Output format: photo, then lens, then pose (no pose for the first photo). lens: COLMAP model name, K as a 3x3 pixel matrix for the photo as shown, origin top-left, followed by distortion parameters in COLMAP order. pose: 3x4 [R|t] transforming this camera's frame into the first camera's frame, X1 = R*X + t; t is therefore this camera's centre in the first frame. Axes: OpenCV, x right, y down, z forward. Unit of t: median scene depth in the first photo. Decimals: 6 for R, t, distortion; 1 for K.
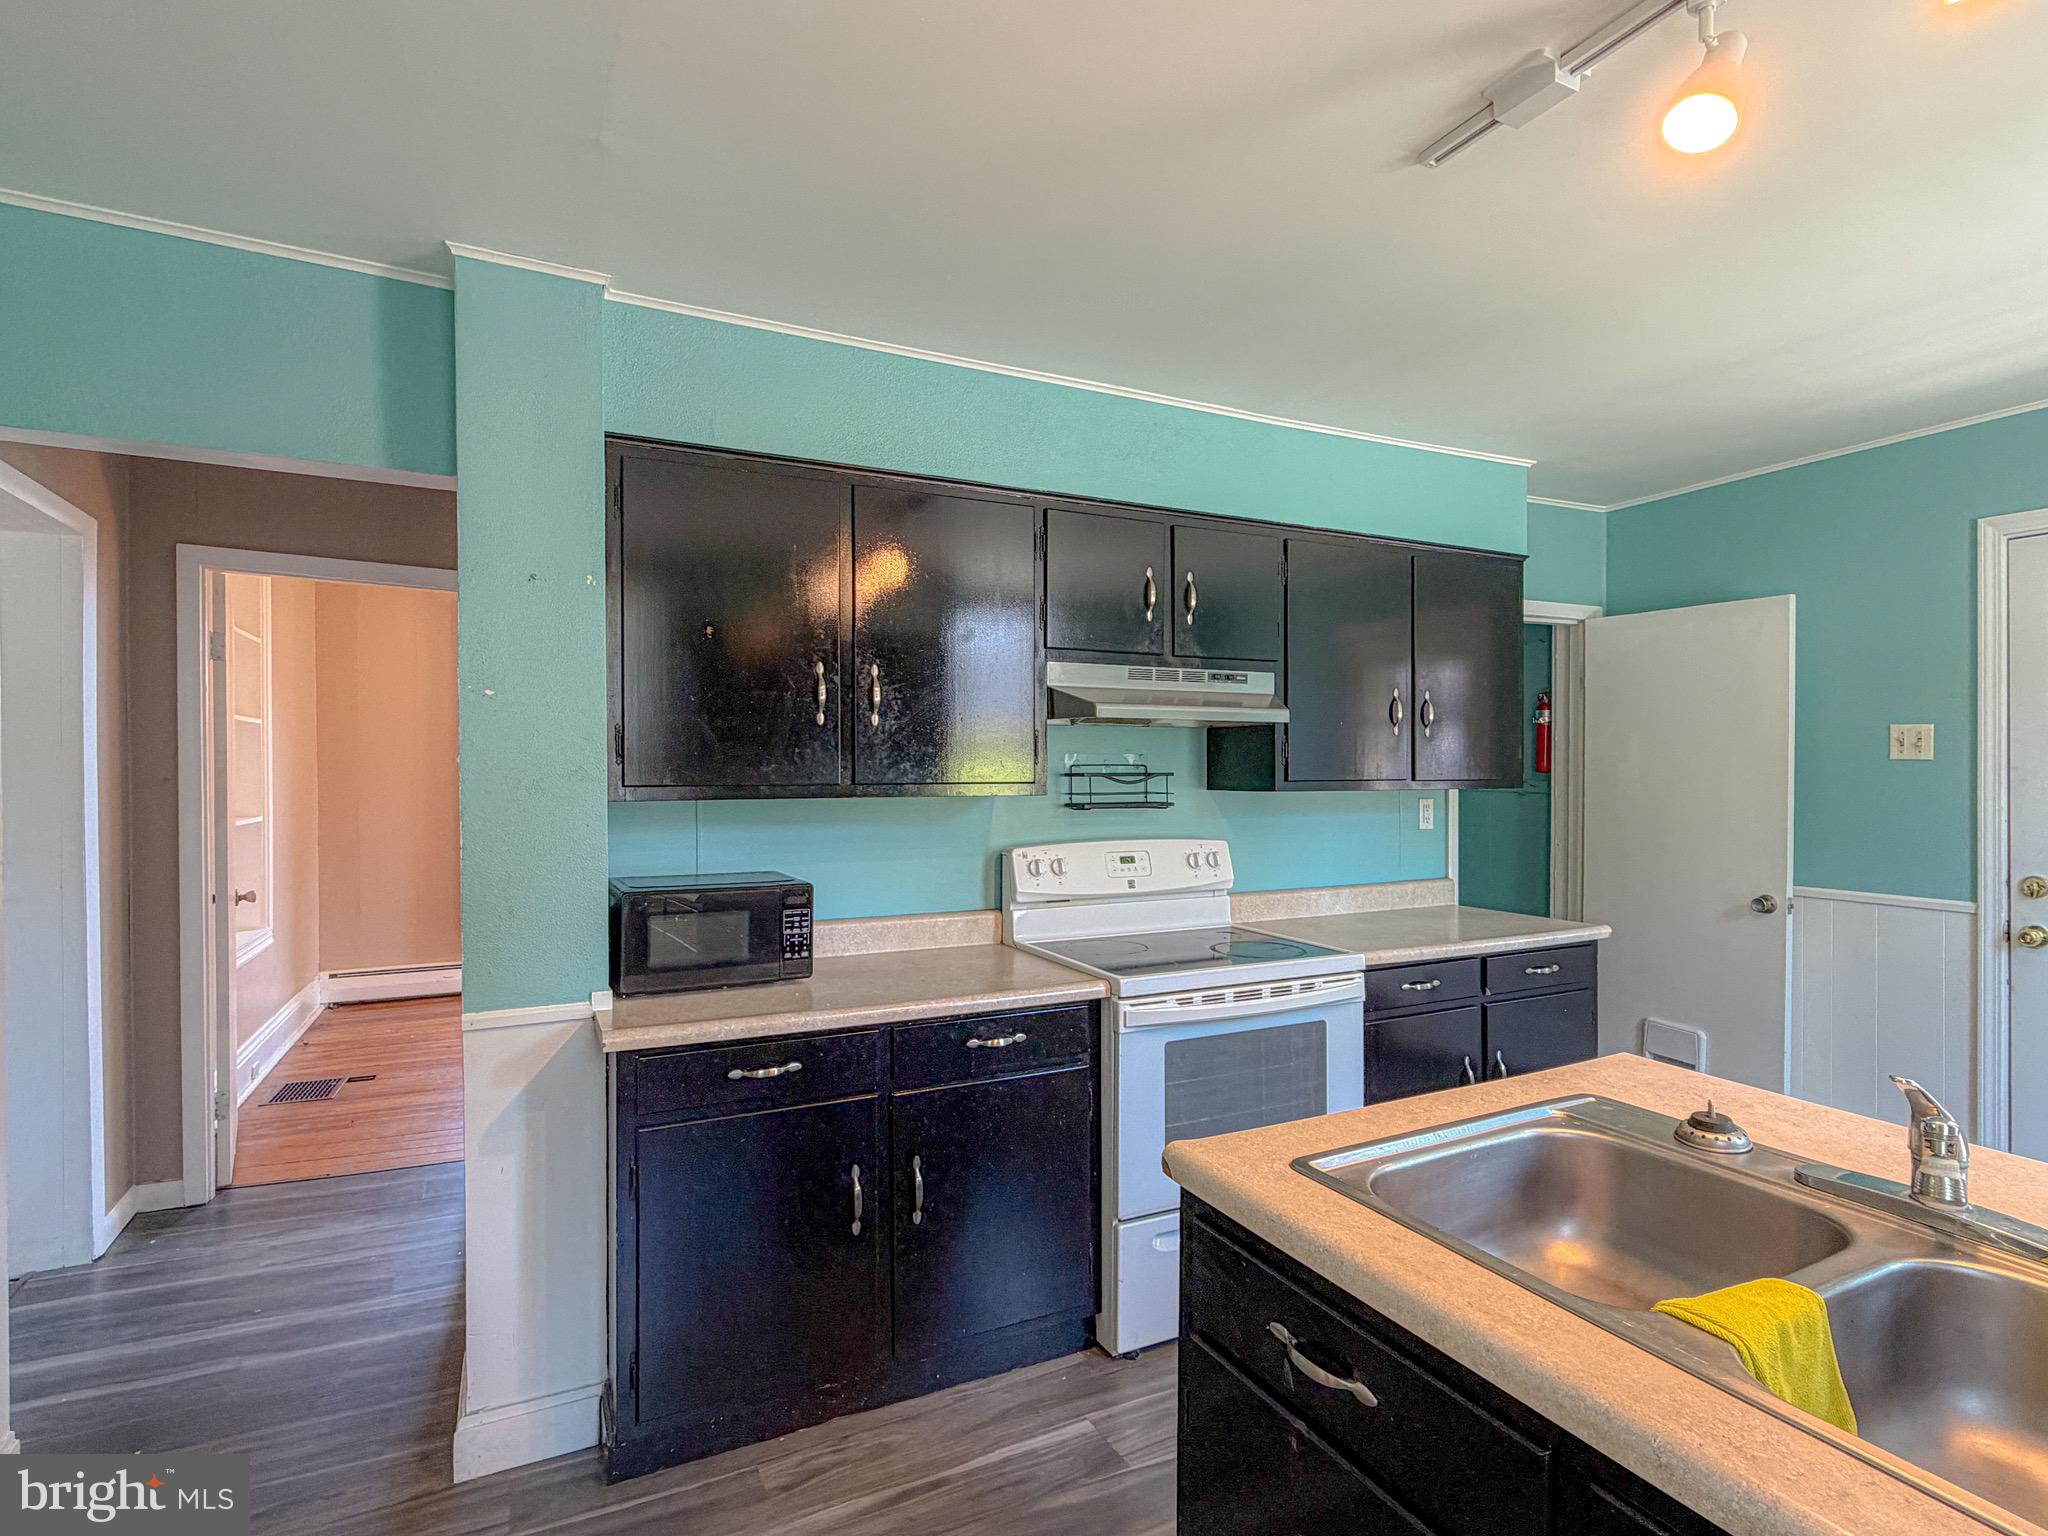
lens RADIAL K [[1035.8, 0, 1015.5], [0, 1035.8, 774.8], [0, 0, 1]] dist [-0.000650, -0.000133]
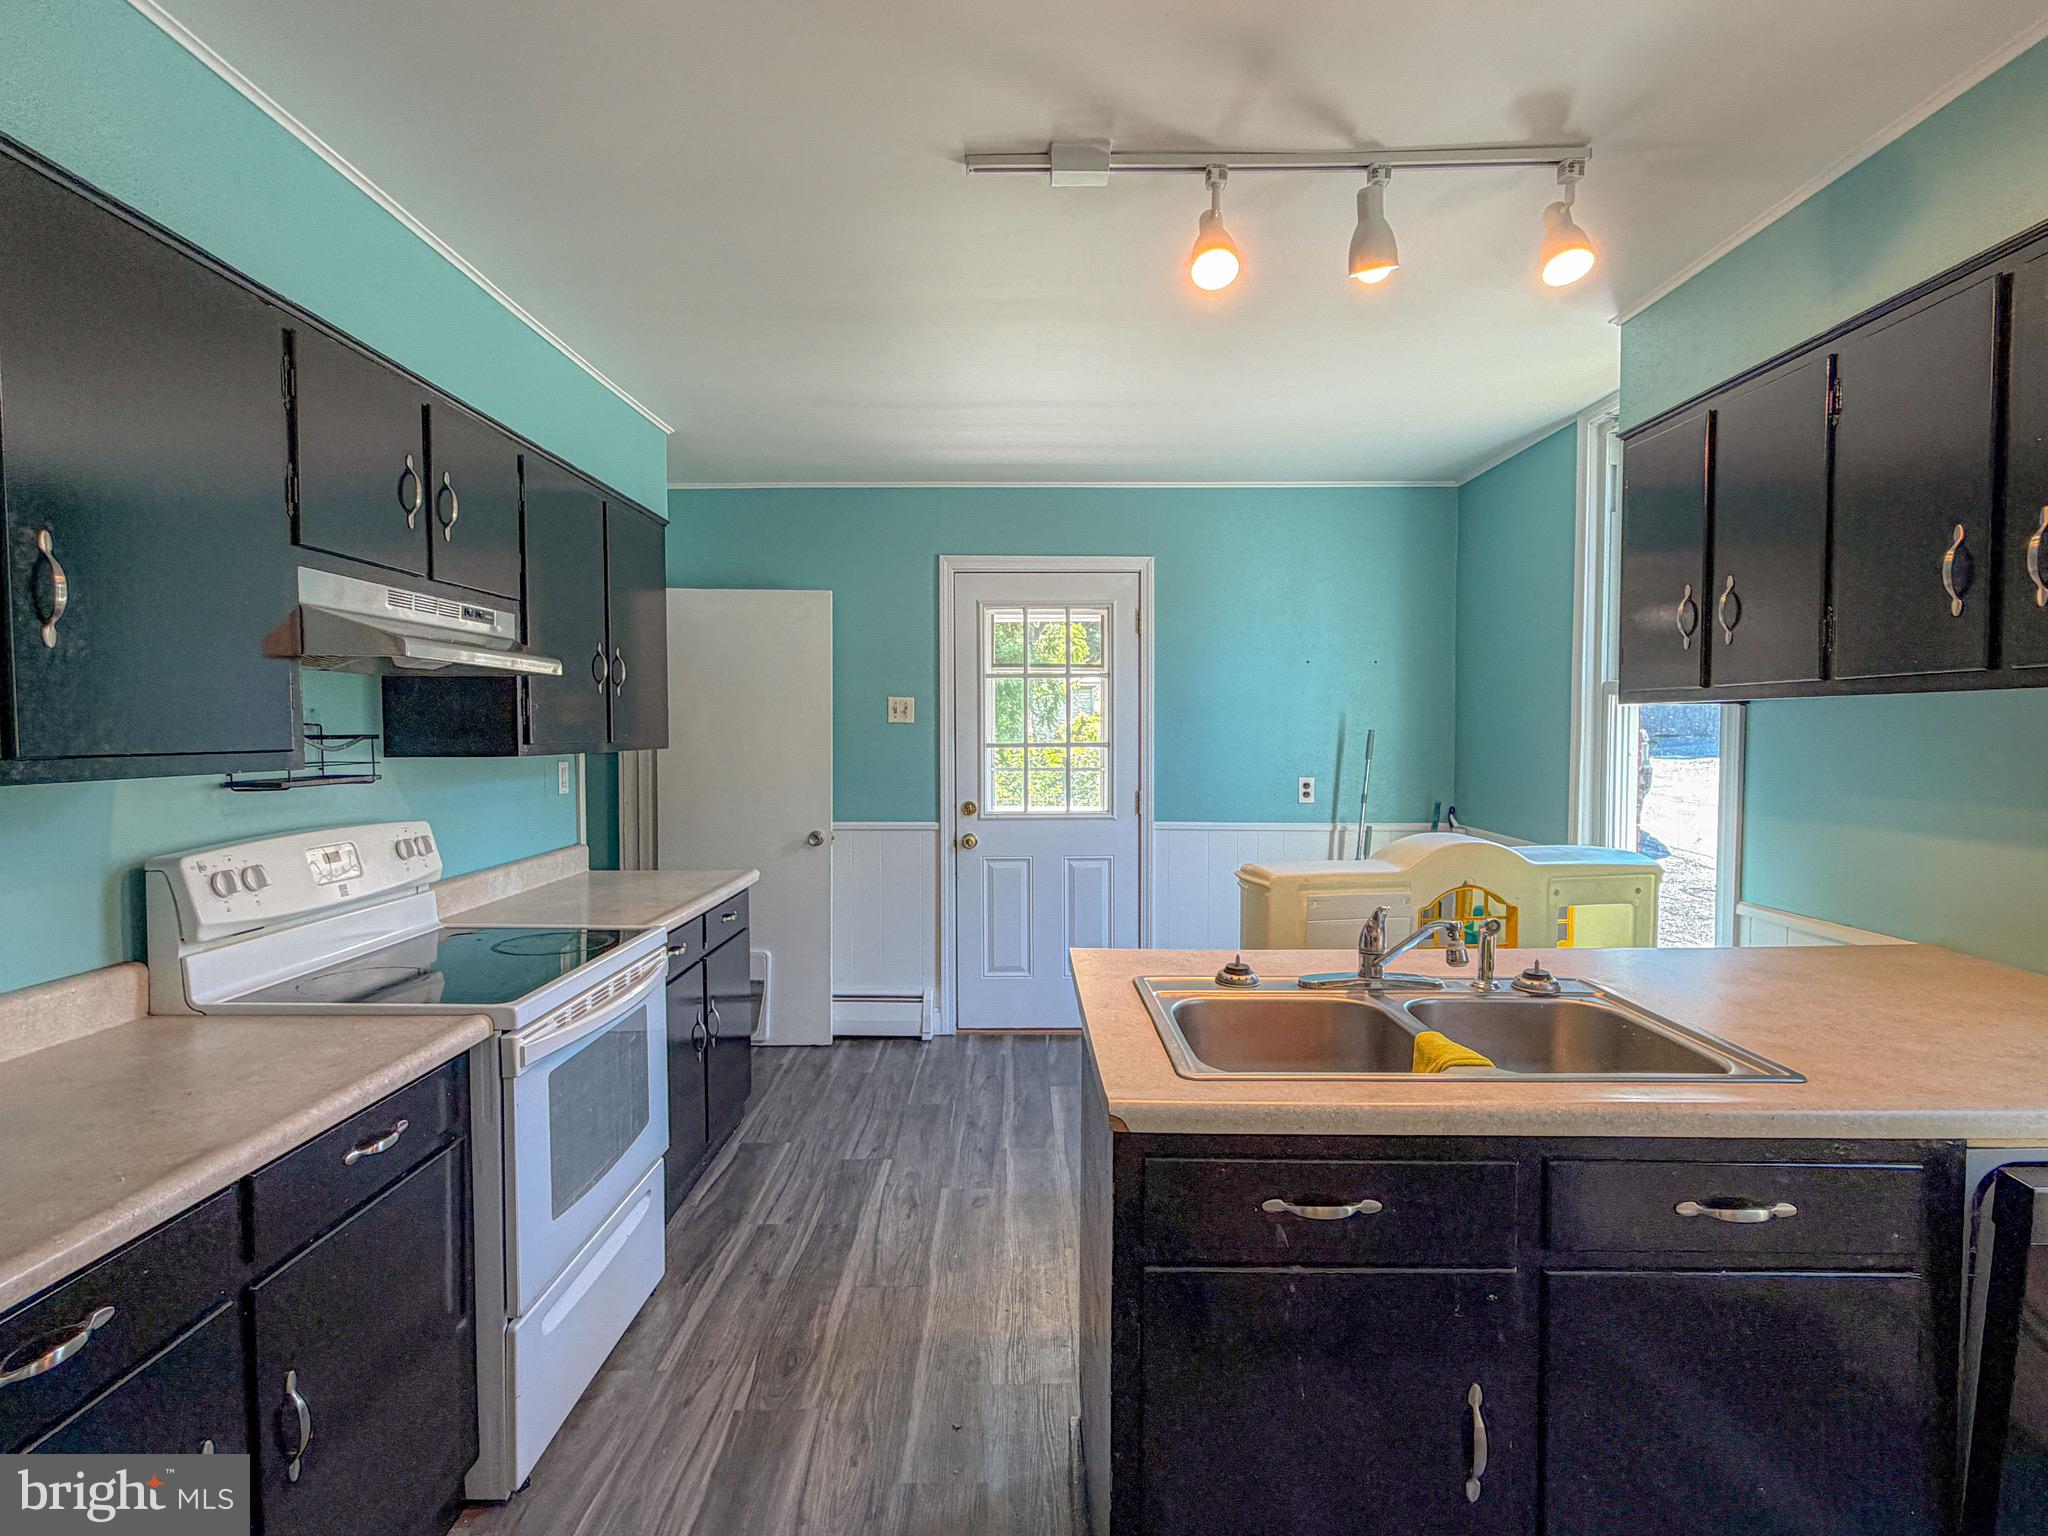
lens RADIAL K [[1035.8, 0, 1020.5], [0, 1035.8, 773.2], [0, 0, 1]] dist [-0.000650, -0.000133]
pose [[0.441815, -0.038068, 0.896298, -0.322954], [0.007239, 0.999218, 0.038871, 0.000015], [-0.897077, -0.010686, 0.441745, 0.265476]]
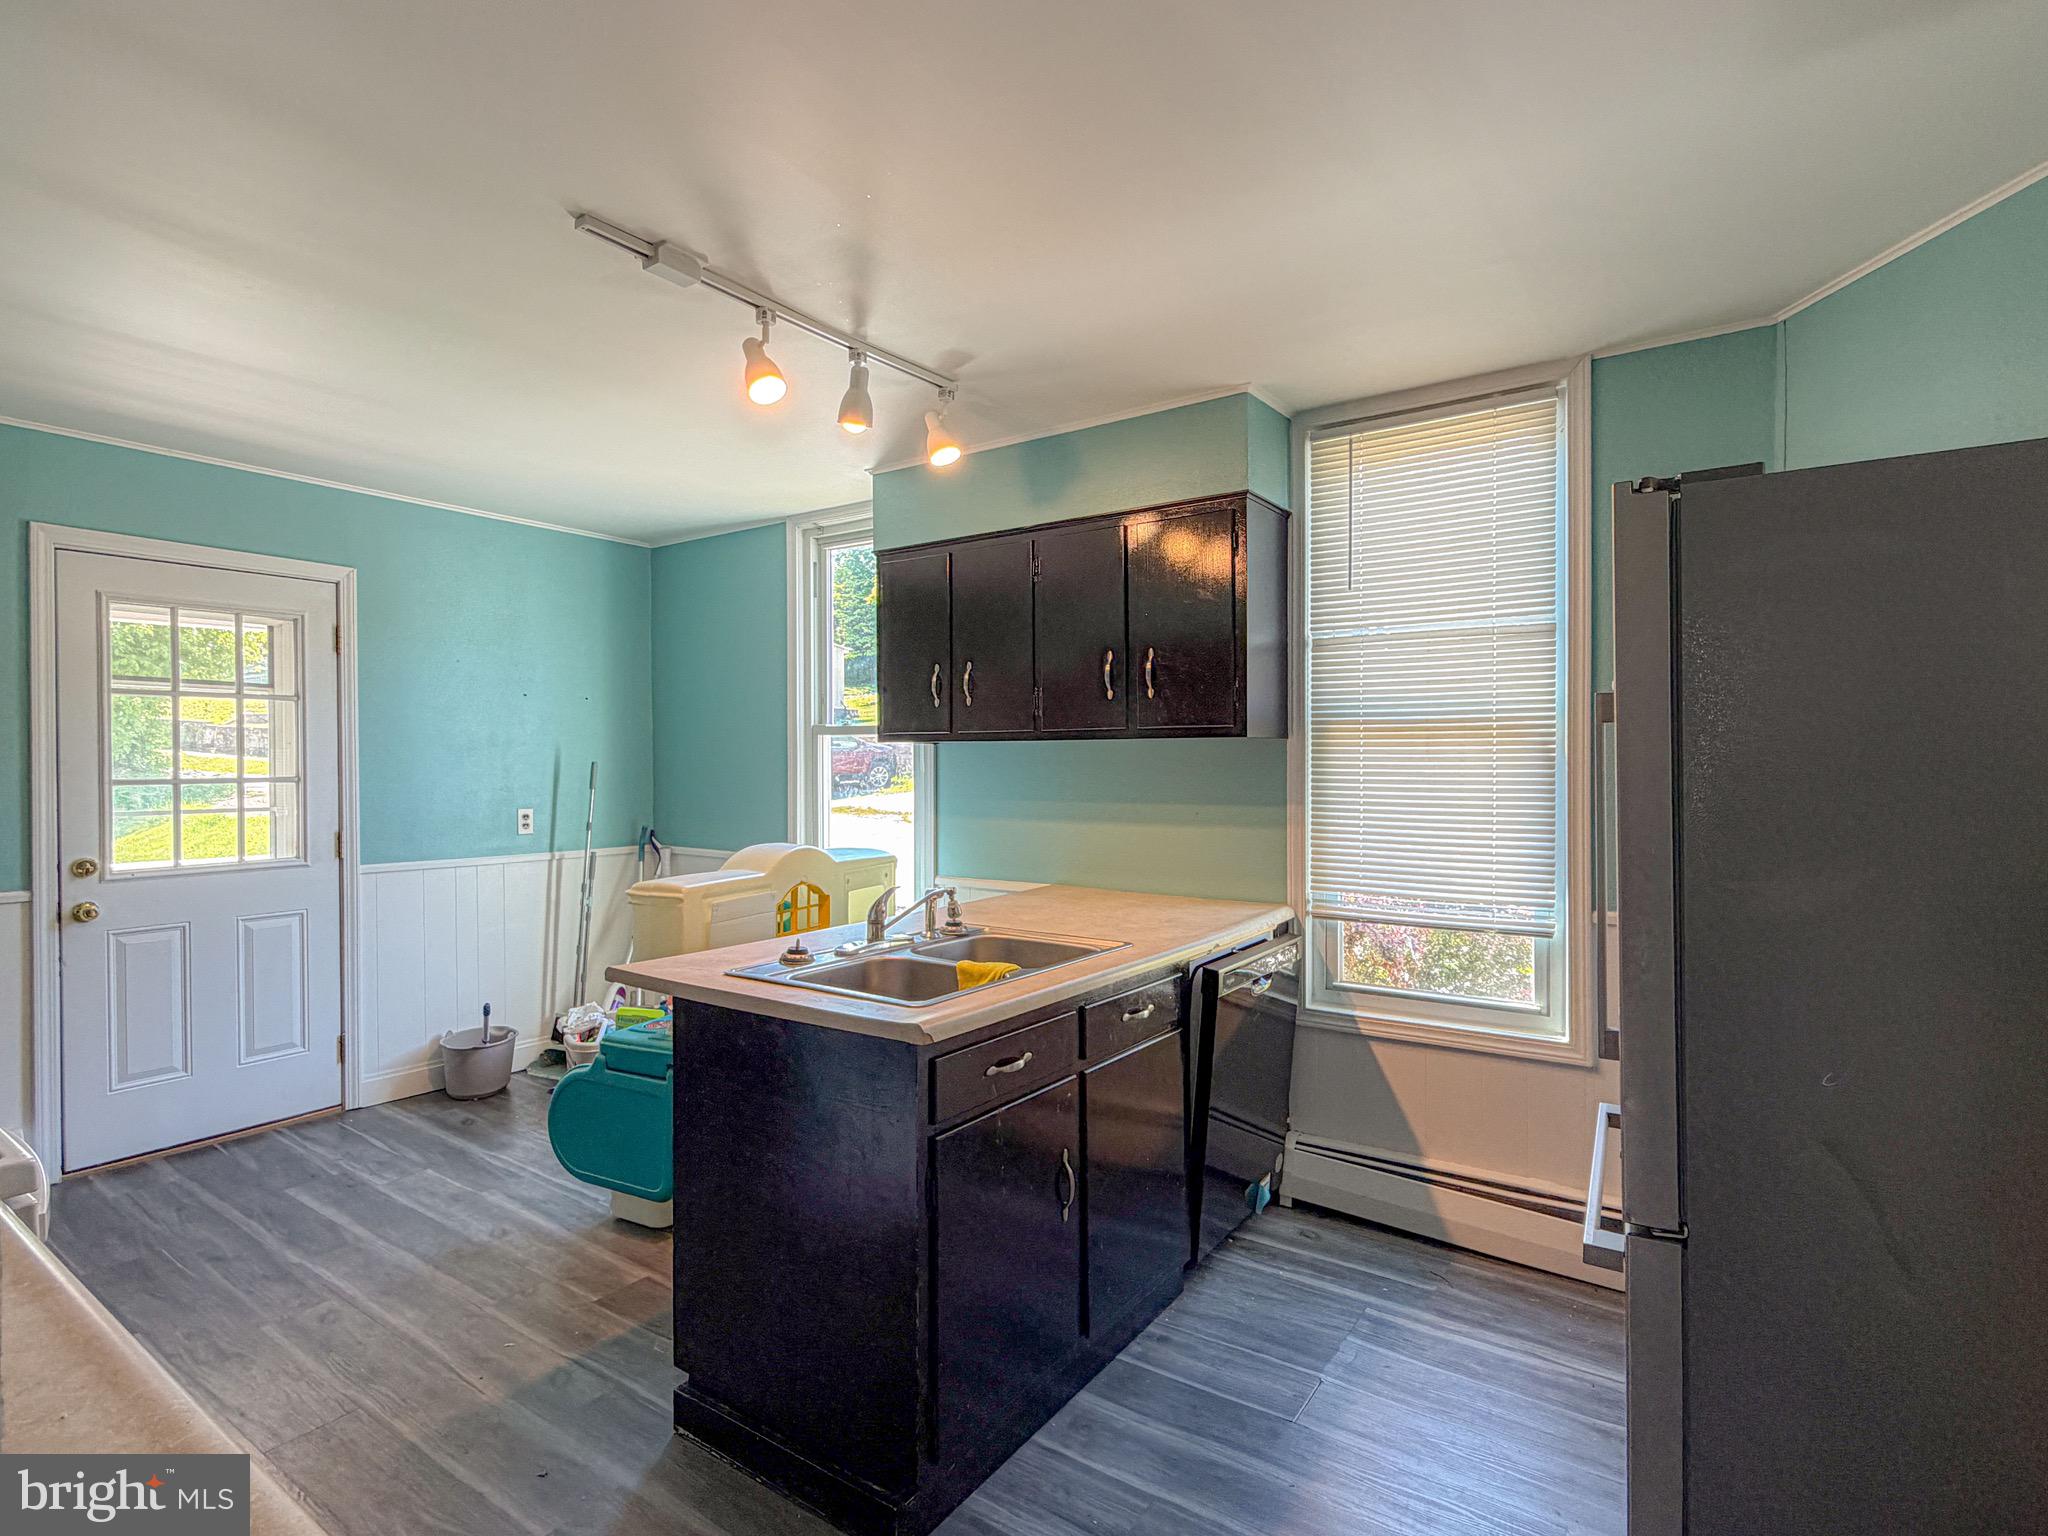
lens RADIAL K [[1035.8, 0, 1029.7], [0, 1035.8, 770.8], [0, 0, 1]] dist [-0.000650, -0.000133]
pose [[-0.485432, -0.006199, 0.874253, -0.474486], [0.008743, 0.999890, 0.011945, -0.000049], [-0.874231, 0.013442, -0.485324, 0.639742]]
